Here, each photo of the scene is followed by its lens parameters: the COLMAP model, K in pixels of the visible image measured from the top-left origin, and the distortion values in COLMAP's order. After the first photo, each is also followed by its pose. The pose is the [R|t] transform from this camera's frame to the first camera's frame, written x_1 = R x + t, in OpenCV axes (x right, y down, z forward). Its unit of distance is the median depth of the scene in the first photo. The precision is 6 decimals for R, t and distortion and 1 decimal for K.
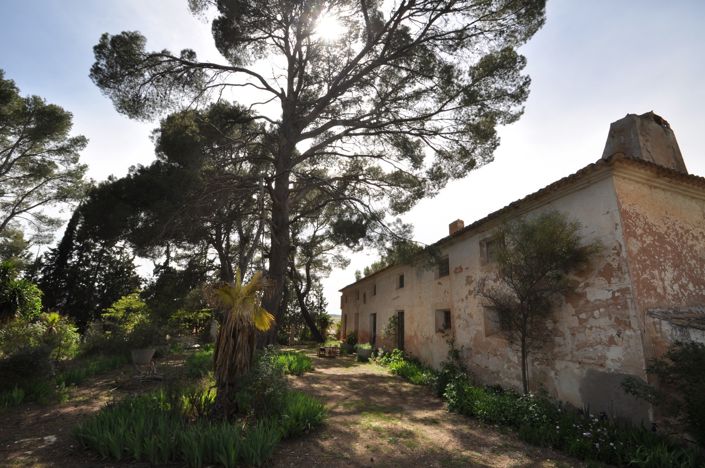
lens RADIAL K [[305.6, 0, 354.4], [0, 305.6, 244.9], [0, 0, 1]] dist [0.013166, -0.016205]
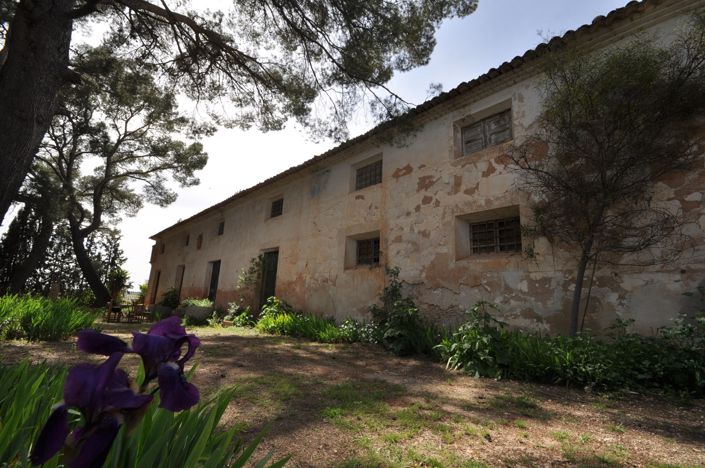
lens RADIAL K [[305.6, 0, 354.4], [0, 305.6, 244.9], [0, 0, 1]] dist [0.013166, -0.016205]
pose [[0.840860, 0.116410, 0.528586, -0.052322], [-0.148853, 0.988676, 0.019055, 0.162885], [-0.520382, -0.094704, 0.848666, 0.324707]]
